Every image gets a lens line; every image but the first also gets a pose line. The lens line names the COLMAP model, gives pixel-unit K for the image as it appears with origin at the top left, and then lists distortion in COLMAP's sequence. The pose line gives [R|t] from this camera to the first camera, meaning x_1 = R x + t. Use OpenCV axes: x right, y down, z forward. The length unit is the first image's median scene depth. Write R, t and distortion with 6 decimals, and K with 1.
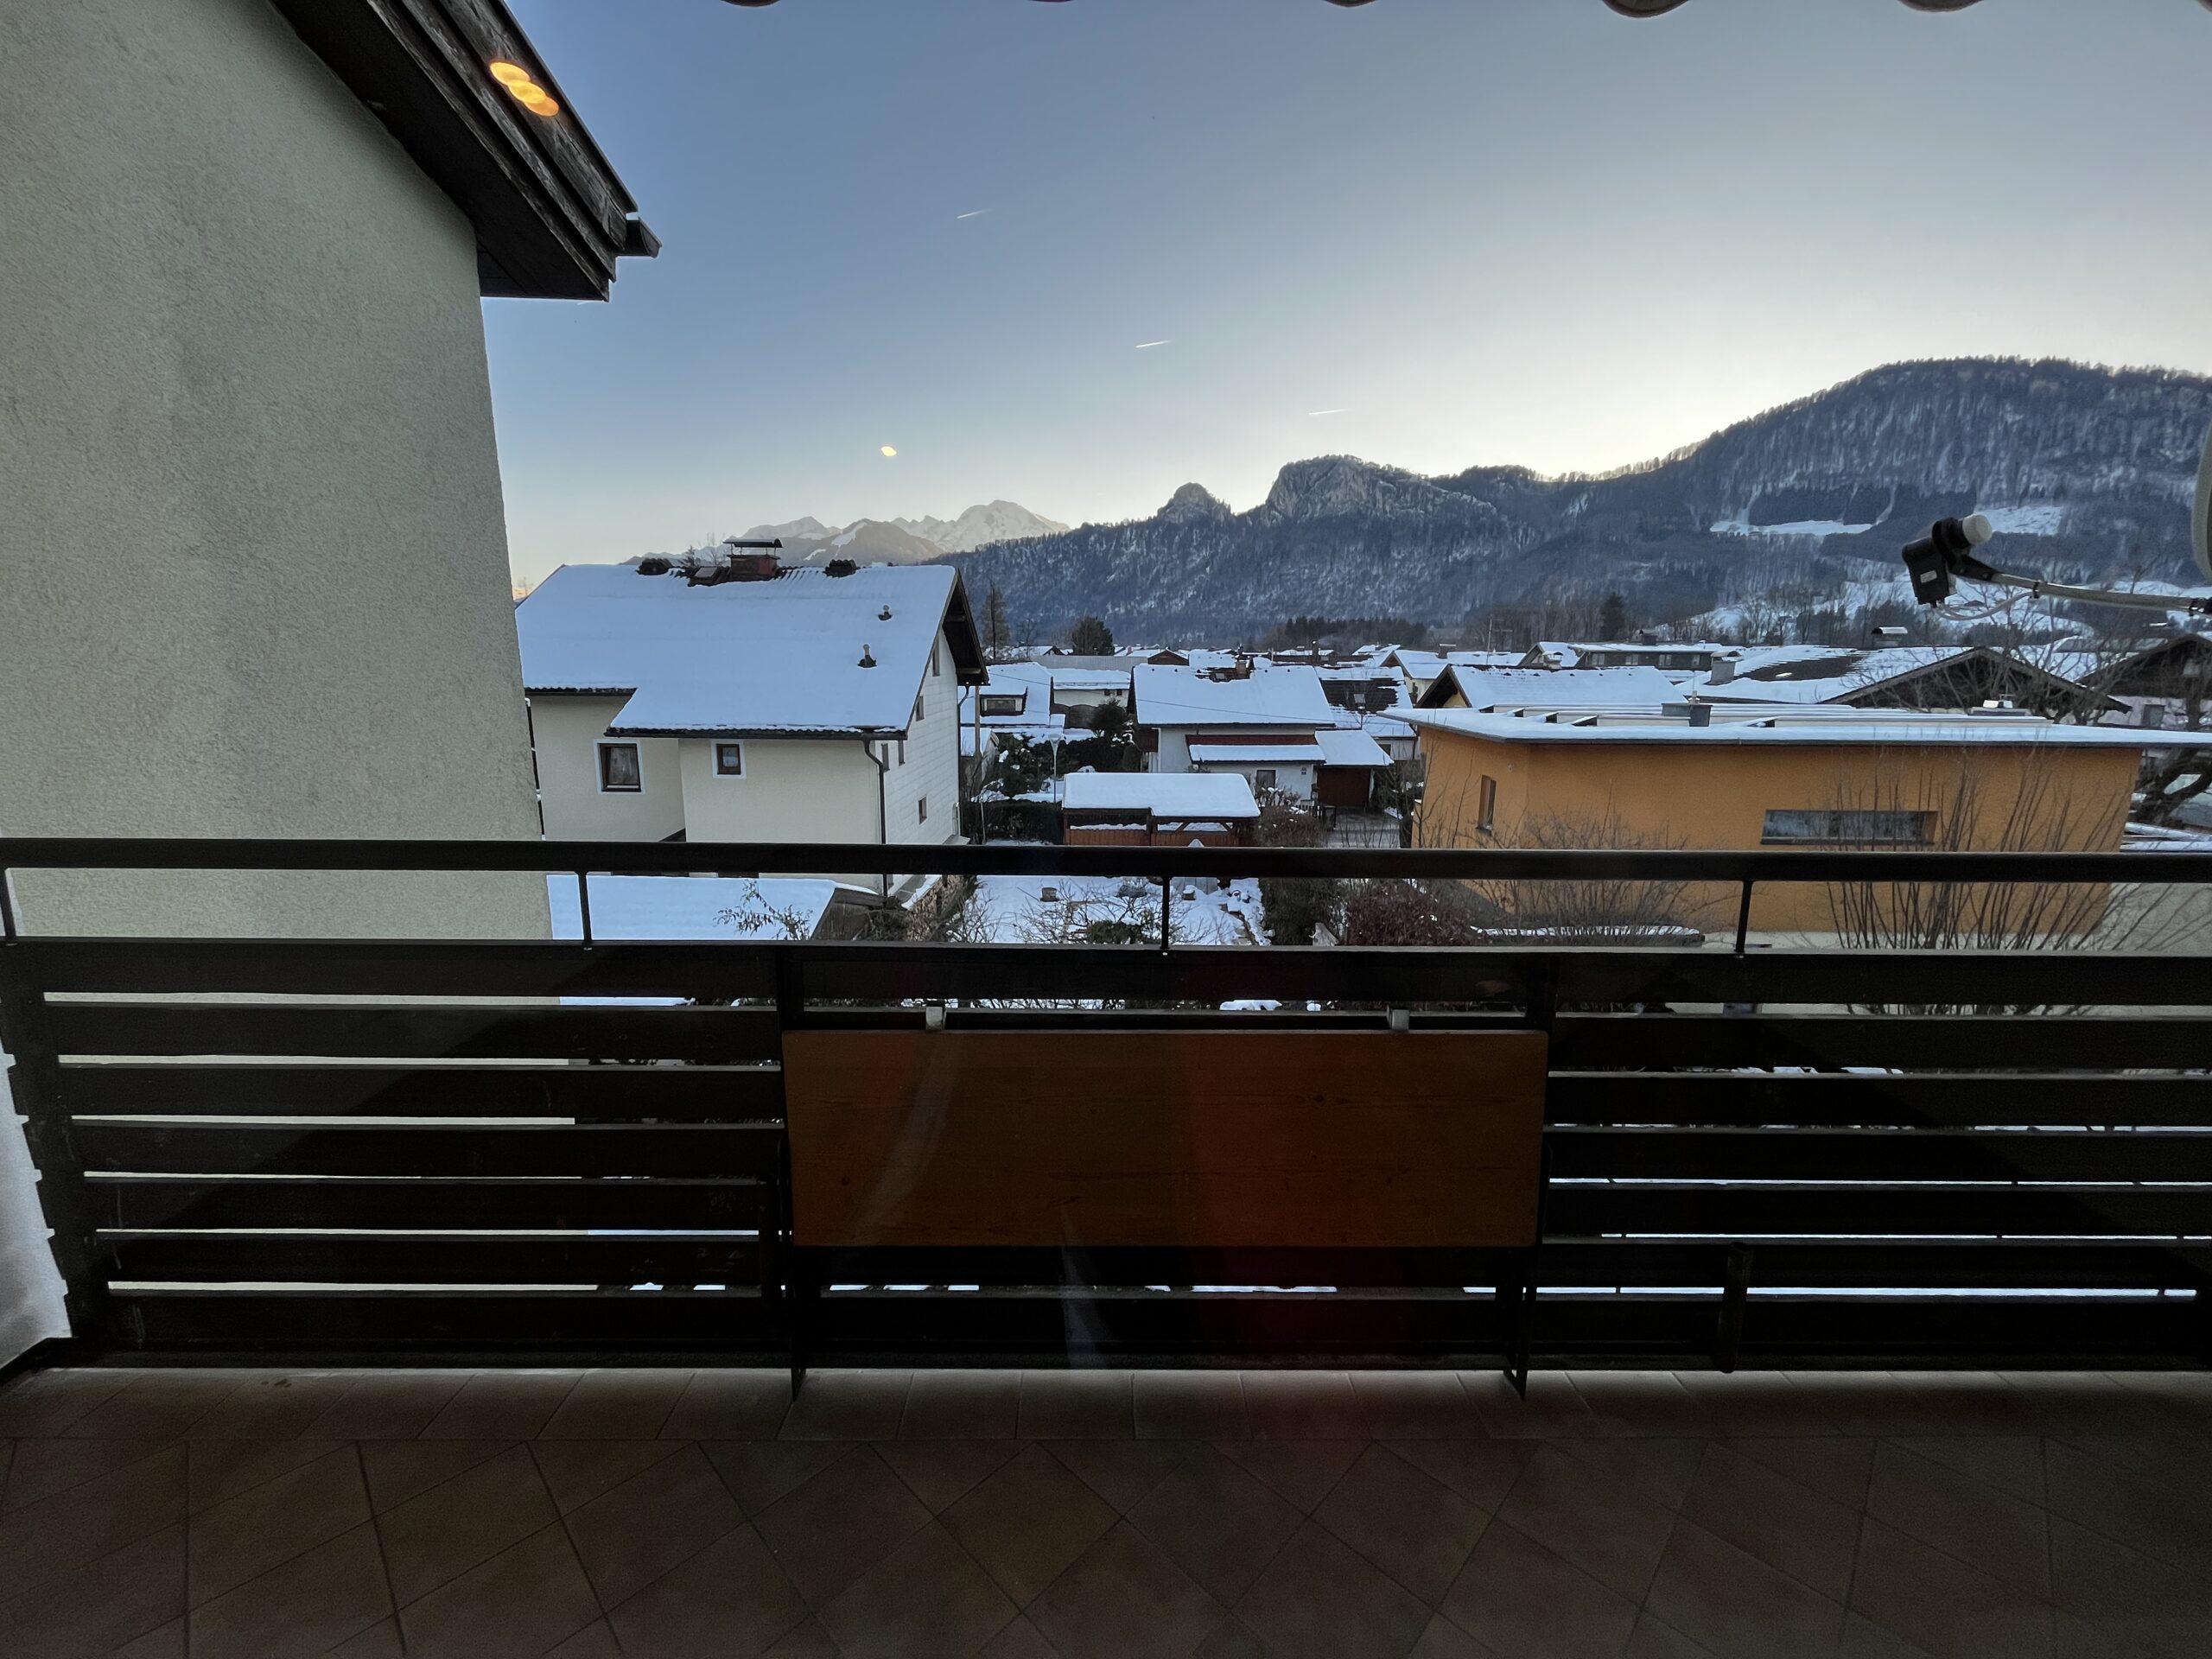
lens RADIAL K [[892.2, 0, 1102.0], [0, 892.2, 834.1], [0, 0, 1]] dist [-0.002375, -0.000844]
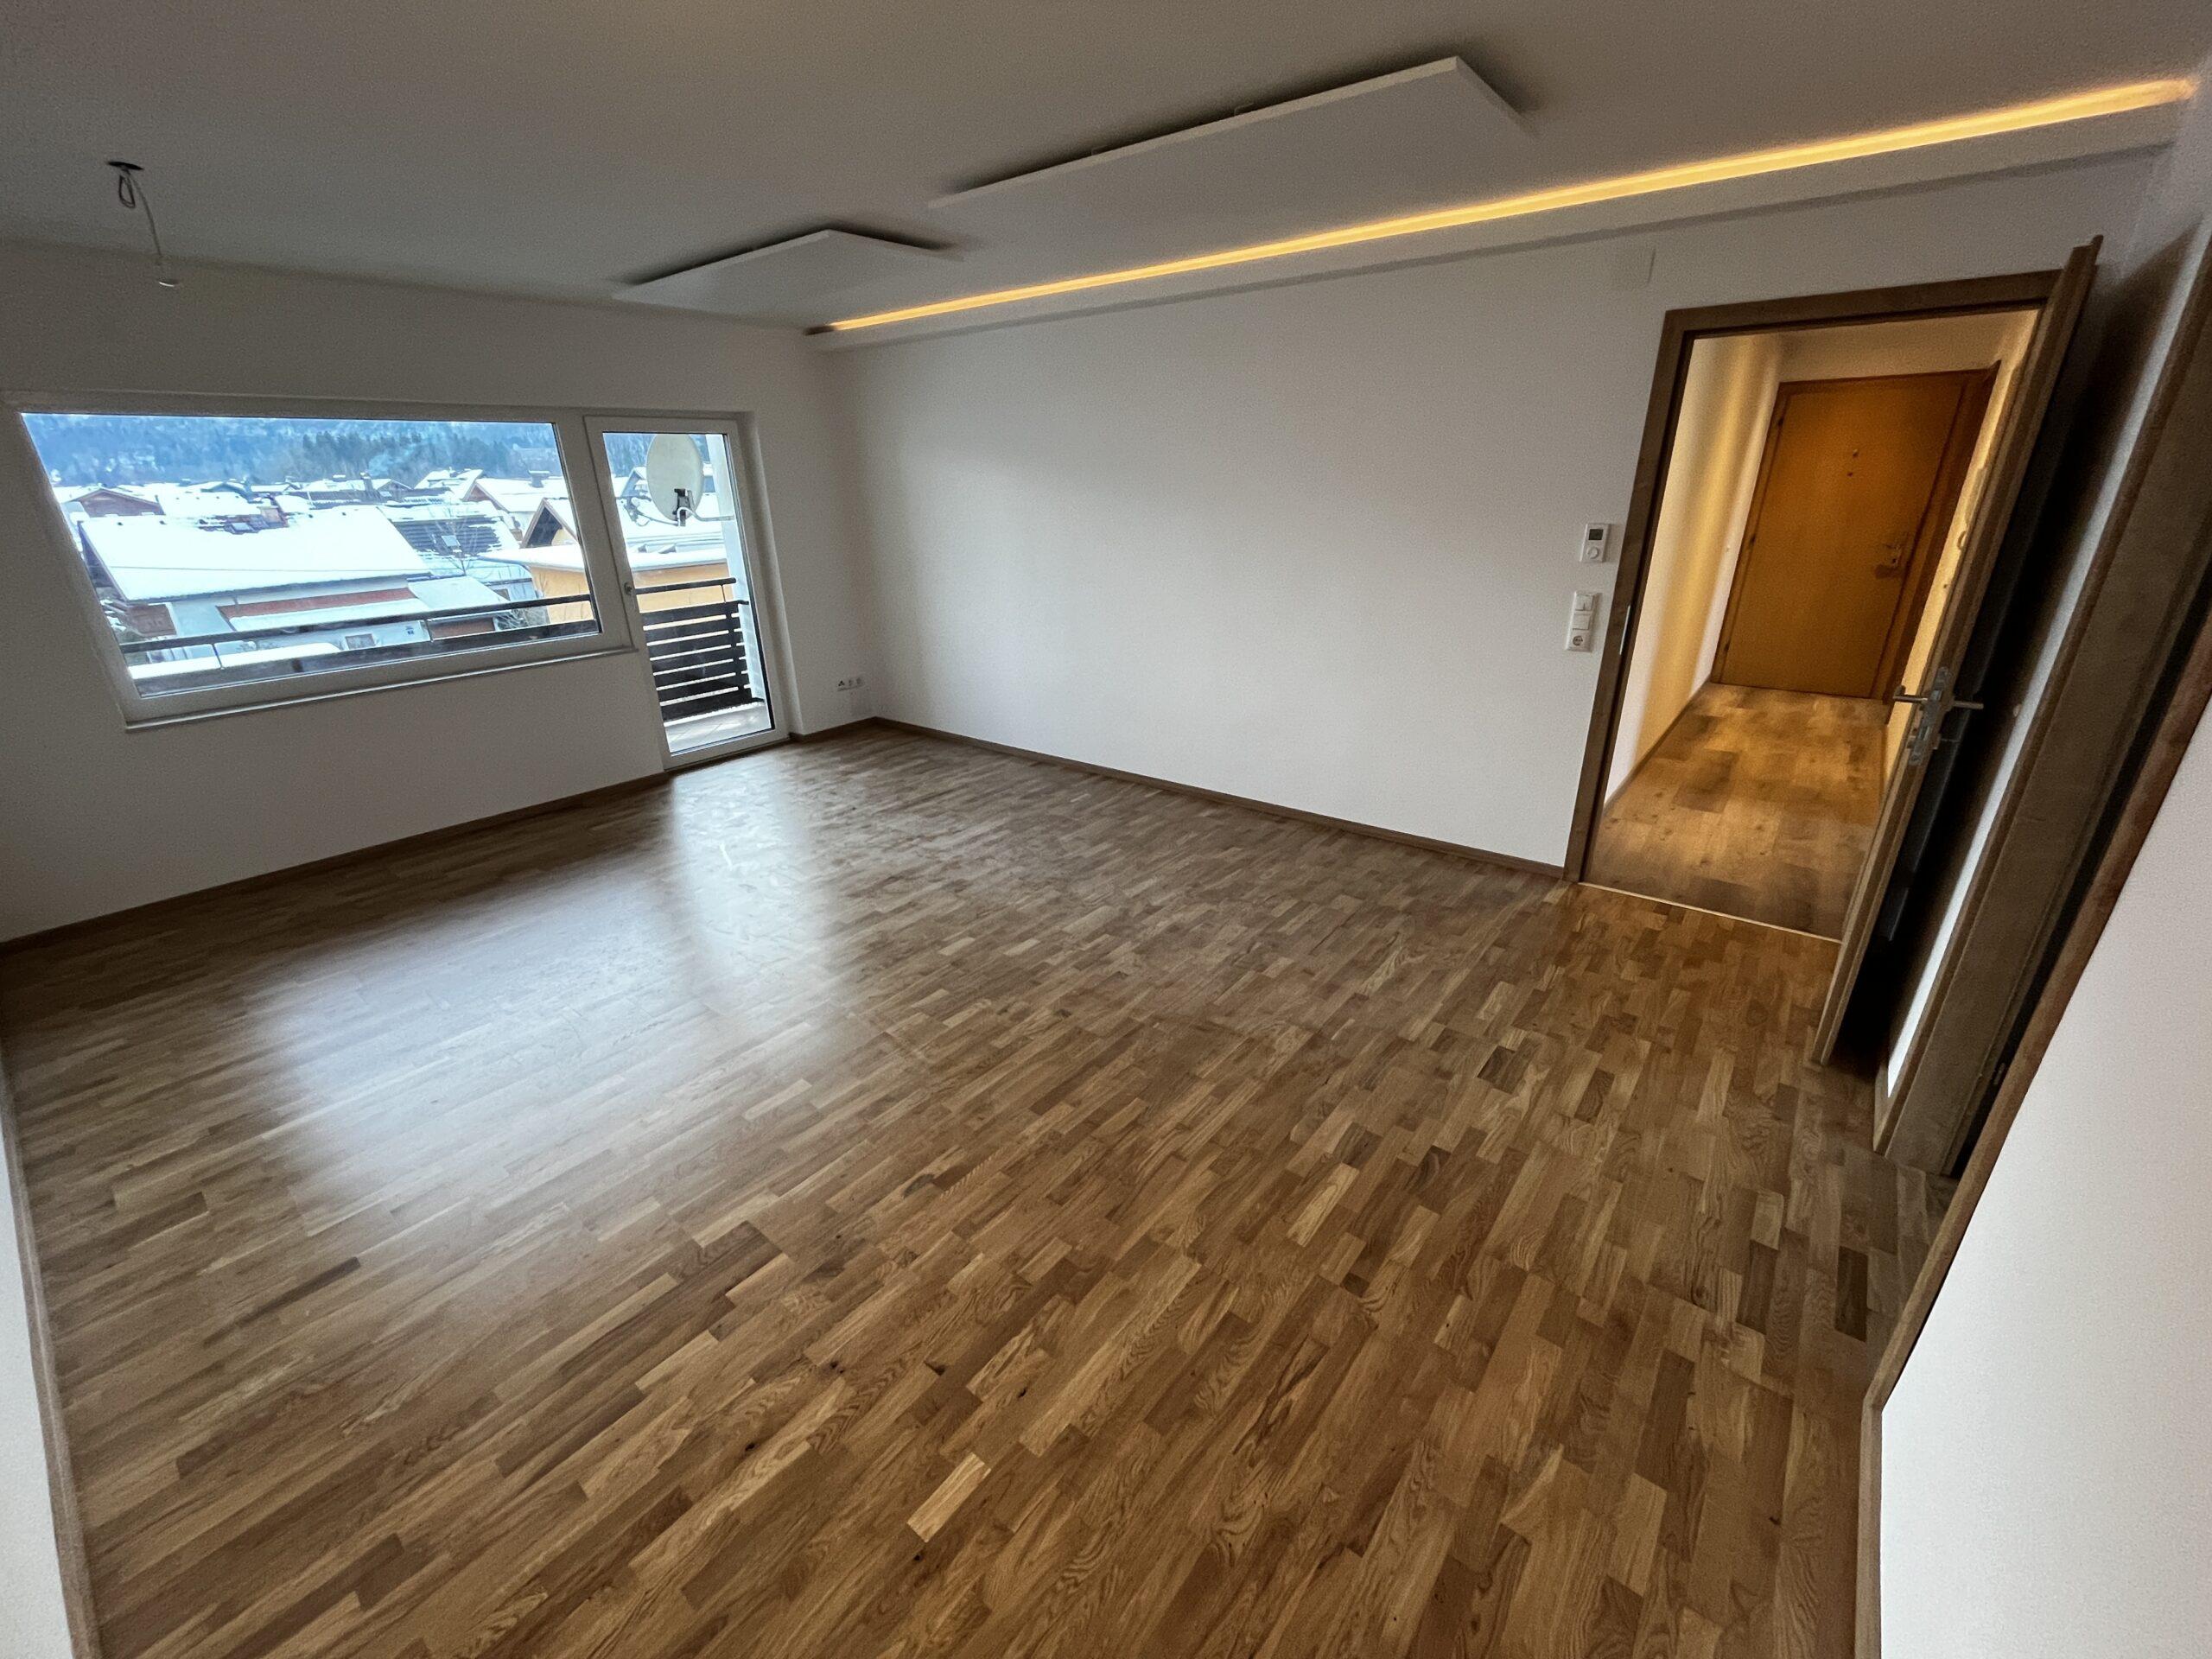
lens RADIAL K [[892.2, 0, 1100.8], [0, 892.2, 835.5], [0, 0, 1]] dist [-0.002375, -0.000844]
pose [[0.631047, -0.313046, 0.709776, -0.035518], [0.176942, 0.948927, 0.261208, 0.014365], [-0.755295, -0.039245, 0.654209, -0.119555]]
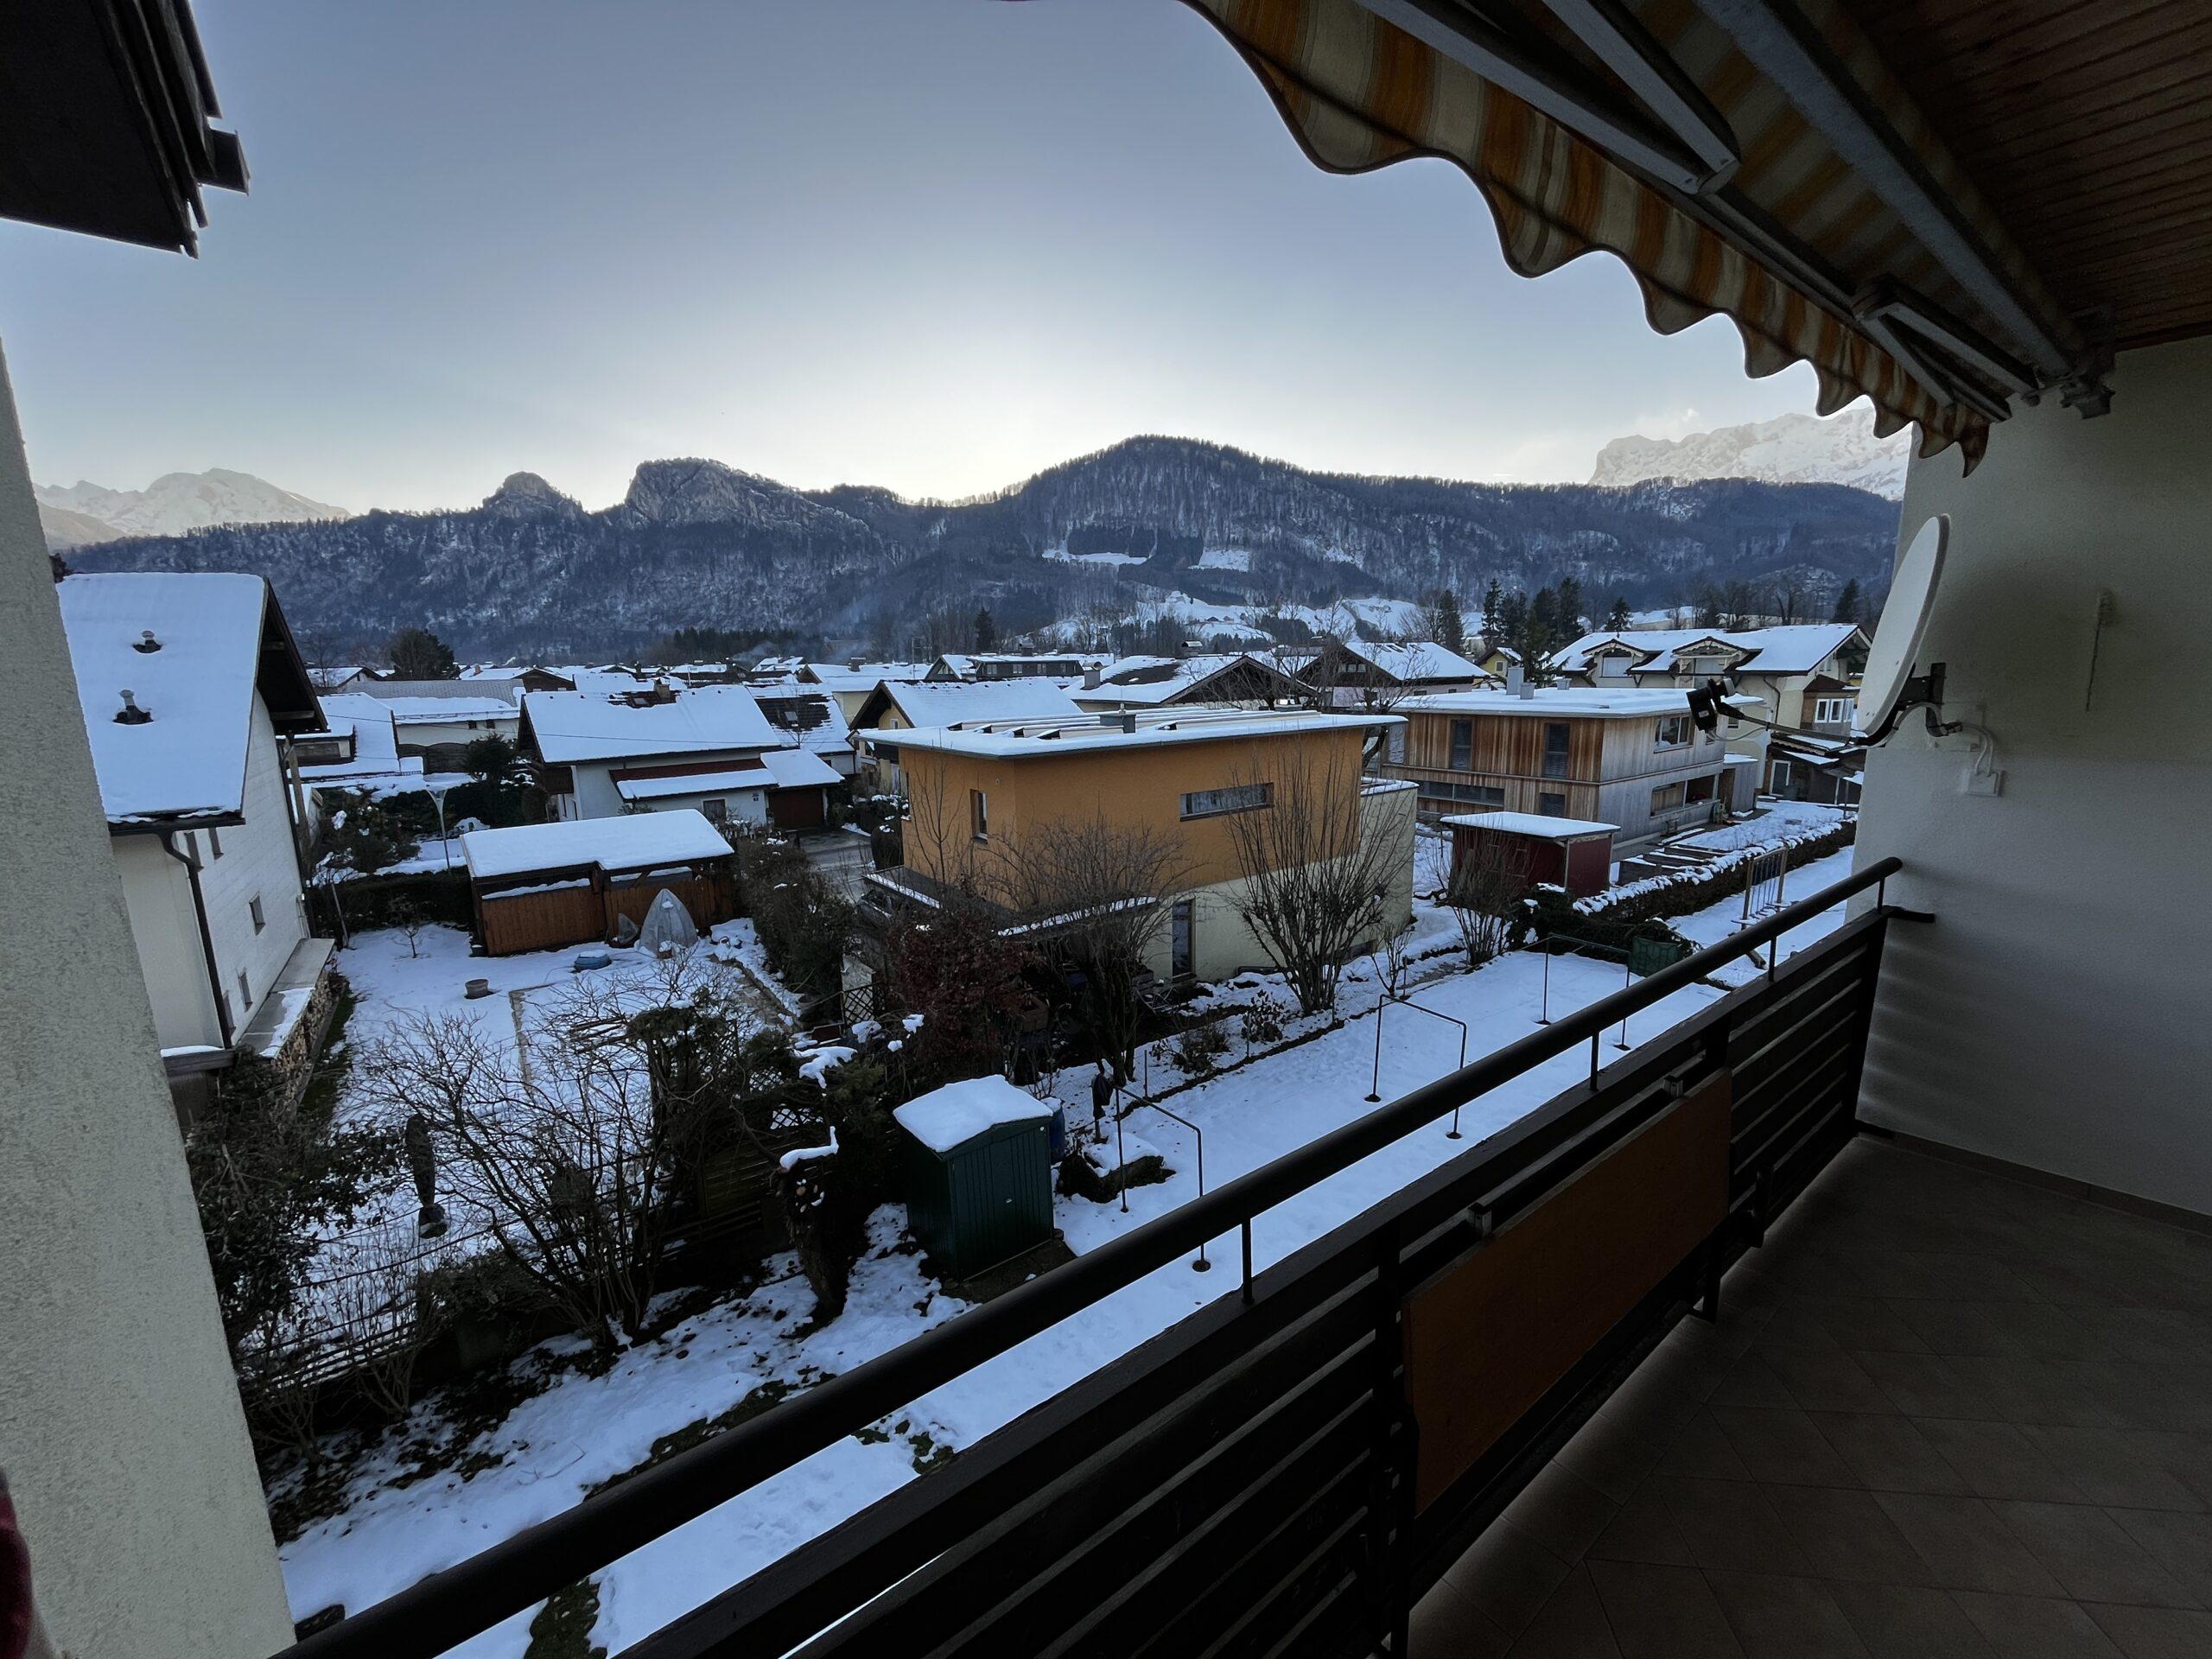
lens RADIAL K [[892.2, 0, 1102.8], [0, 892.2, 834.7], [0, 0, 1]] dist [-0.002375, -0.000844]
pose [[0.801130, -0.132497, 0.583640, -0.037388], [0.139031, 0.989710, 0.033843, -0.011484], [-0.582119, 0.054031, 0.811307, 0.013886]]
